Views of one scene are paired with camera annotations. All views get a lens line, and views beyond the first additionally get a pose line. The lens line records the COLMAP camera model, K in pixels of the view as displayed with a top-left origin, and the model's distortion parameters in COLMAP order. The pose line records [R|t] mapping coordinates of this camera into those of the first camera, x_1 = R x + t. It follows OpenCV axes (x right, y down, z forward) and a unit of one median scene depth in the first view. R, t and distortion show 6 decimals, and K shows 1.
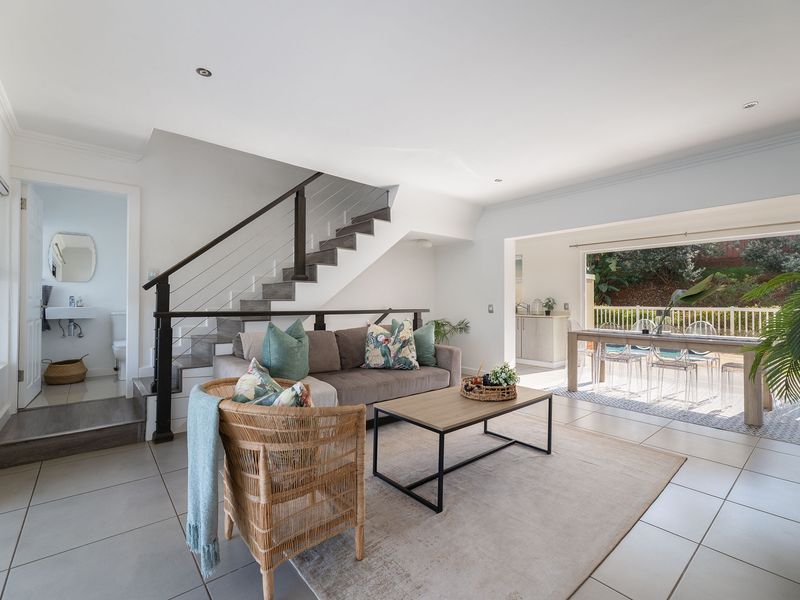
lens RADIAL K [[364.6, 0, 400.0], [0, 364.6, 300.0], [0, 0, 1]] dist [-0.000417, 0.000109]
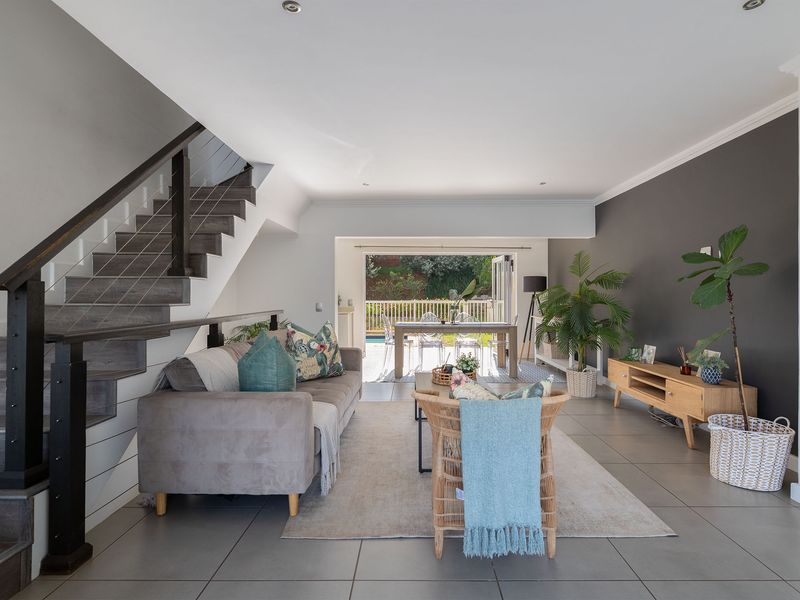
lens RADIAL K [[413.6, 0, 414.1], [0, 413.6, 291.5], [0, 0, 1]] dist [-0.000780, -0.001336]
pose [[0.638805, 0.002639, 0.769364, -0.584507], [-0.002527, 0.999996, -0.001332, -0.022764], [-0.769364, -0.001093, 0.638809, 0.143852]]
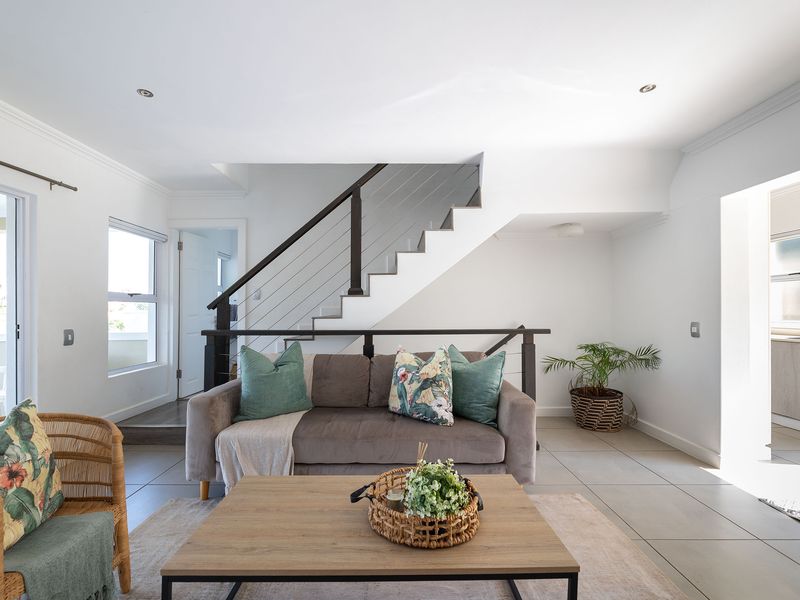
lens RADIAL K [[363.5, 0, 399.9], [0, 363.5, 311.6], [0, 0, 1]] dist [-0.002487, -0.000287]
pose [[0.766060, -0.006958, -0.642731, 0.351358], [0.011721, 0.999926, 0.003145, -0.014166], [0.642662, -0.009943, 0.766085, 0.393148]]
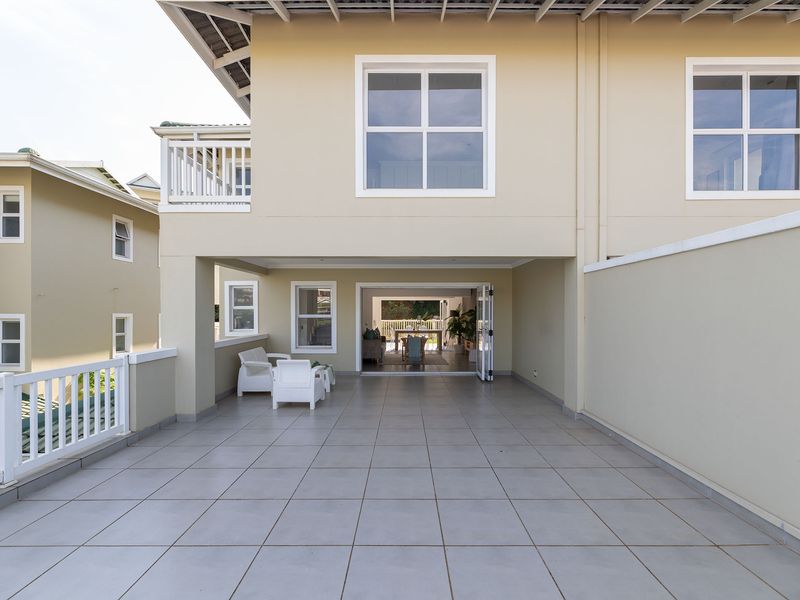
lens RADIAL K [[363.5, 0, 399.9], [0, 363.5, 311.6], [0, 0, 1]] dist [-0.002487, -0.000287]
pose [[0.649977, -0.000734, 0.759954, -2.113738], [-0.001063, 0.999998, 0.001876, -0.086985], [-0.759953, -0.002027, 0.649975, -1.153779]]
